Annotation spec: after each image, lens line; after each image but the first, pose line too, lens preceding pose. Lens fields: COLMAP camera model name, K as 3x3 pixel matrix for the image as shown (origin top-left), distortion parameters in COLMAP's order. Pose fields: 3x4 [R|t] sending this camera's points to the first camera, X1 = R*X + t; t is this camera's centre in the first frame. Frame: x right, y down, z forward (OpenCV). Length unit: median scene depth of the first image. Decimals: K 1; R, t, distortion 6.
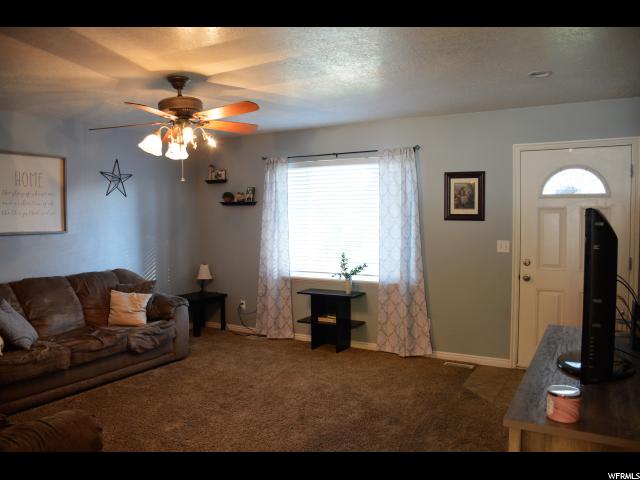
lens RADIAL K [[509.5, 0, 317.6], [0, 509.5, 238.9], [0, 0, 1]] dist [-0.120415, 0.057720]
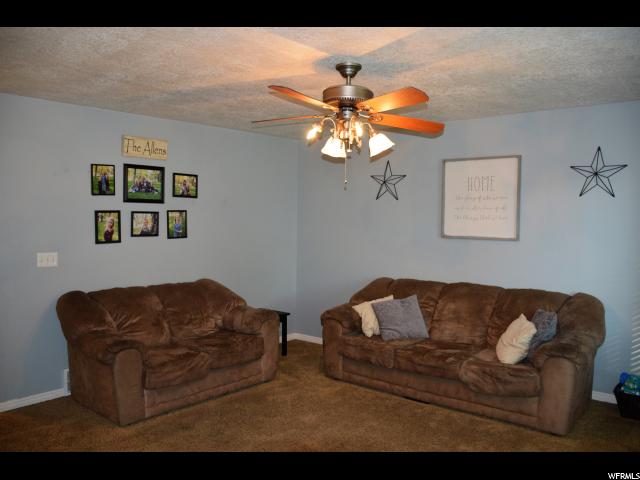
lens RADIAL K [[509.5, 0, 319.3], [0, 509.5, 243.2], [0, 0, 1]] dist [-0.120415, 0.057720]
pose [[-0.139310, 0.059248, -0.988475, 0.455168], [-0.059739, 0.995888, 0.068111, -0.050564], [0.988445, 0.068539, -0.135198, 0.818135]]
